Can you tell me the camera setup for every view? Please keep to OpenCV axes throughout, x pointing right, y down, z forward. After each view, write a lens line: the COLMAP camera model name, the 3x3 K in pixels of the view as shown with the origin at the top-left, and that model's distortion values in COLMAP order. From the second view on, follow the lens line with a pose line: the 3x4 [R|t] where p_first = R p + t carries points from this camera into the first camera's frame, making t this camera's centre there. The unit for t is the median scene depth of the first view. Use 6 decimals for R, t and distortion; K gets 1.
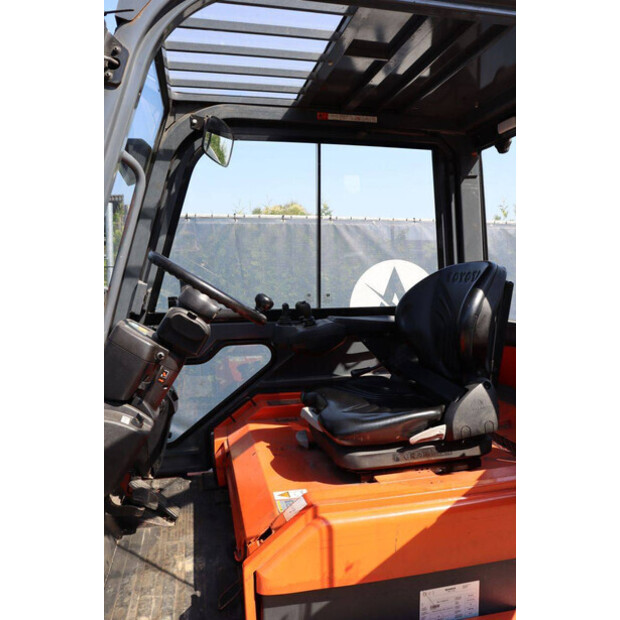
lens RADIAL K [[505.5, 0, 310.0], [0, 505.5, 310.0], [0, 0, 1]] dist [-0.166542, 0.132018]
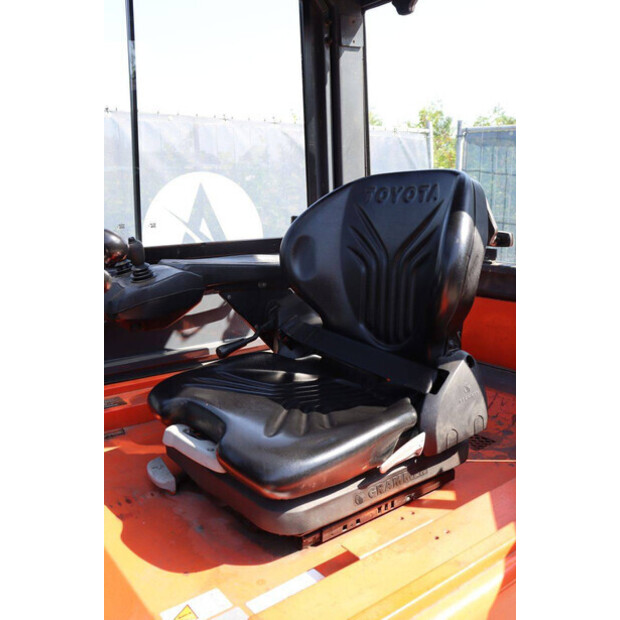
lens RADIAL K [[589.6, 0, 310.0], [0, 589.6, 310.0], [0, 0, 1]] dist [-0.059622, 0.001290]
pose [[0.905435, -0.078631, 0.417139, -0.150418], [0.026568, 0.991265, 0.129185, -0.021367], [-0.423653, -0.105886, 0.899615, 0.392906]]
